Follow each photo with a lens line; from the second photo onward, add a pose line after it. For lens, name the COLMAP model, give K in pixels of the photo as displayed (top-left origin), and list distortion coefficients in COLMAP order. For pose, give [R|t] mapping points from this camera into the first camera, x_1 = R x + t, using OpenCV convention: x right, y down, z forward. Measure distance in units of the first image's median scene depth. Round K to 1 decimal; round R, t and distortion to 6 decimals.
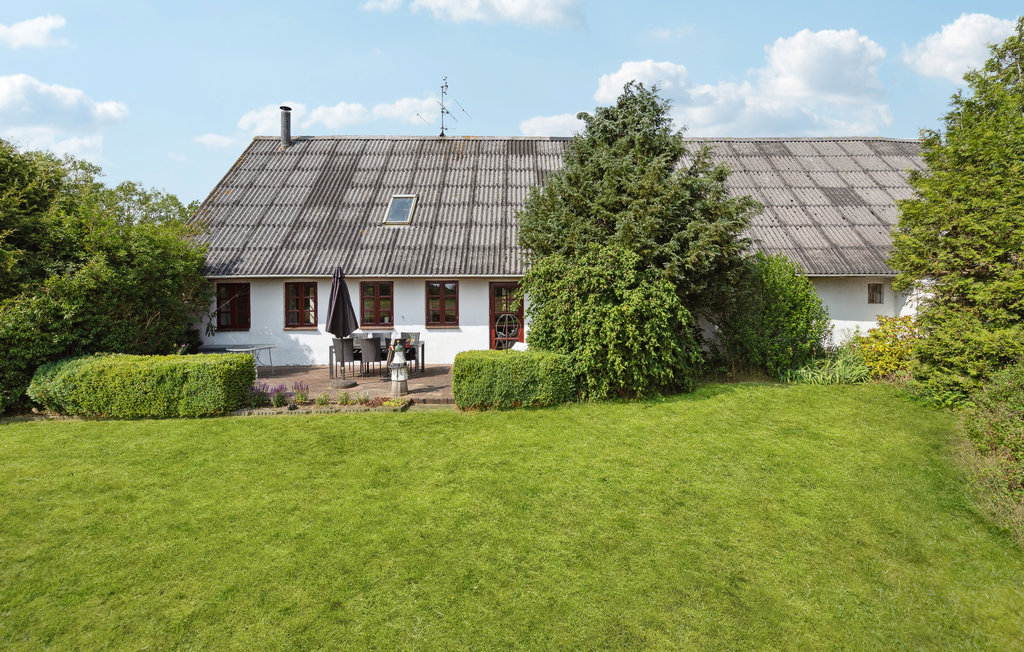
lens RADIAL K [[500.0, 0, 481.6], [0, 500.0, 324.5], [0, 0, 1]] dist [-0.000753, -0.000034]
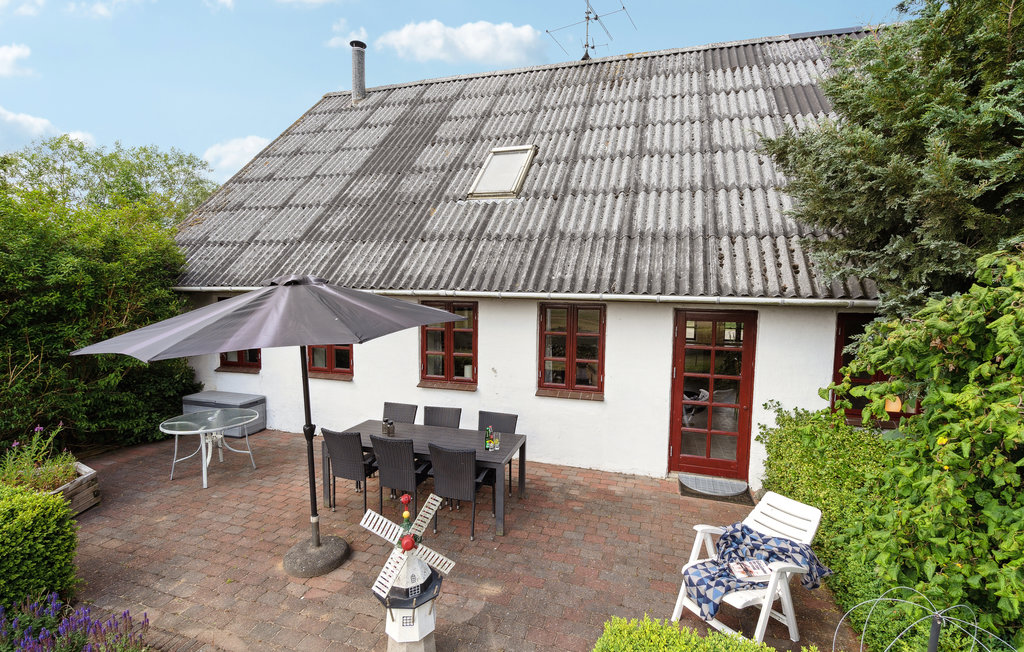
lens RADIAL K [[500.0, 0, 481.6], [0, 500.0, 324.5], [0, 0, 1]] dist [-0.000753, -0.000034]
pose [[0.960654, 0.036775, -0.275303, -0.027202], [-0.039551, 0.999207, -0.004538, -0.058929], [0.274918, 0.015248, 0.961347, 0.482741]]
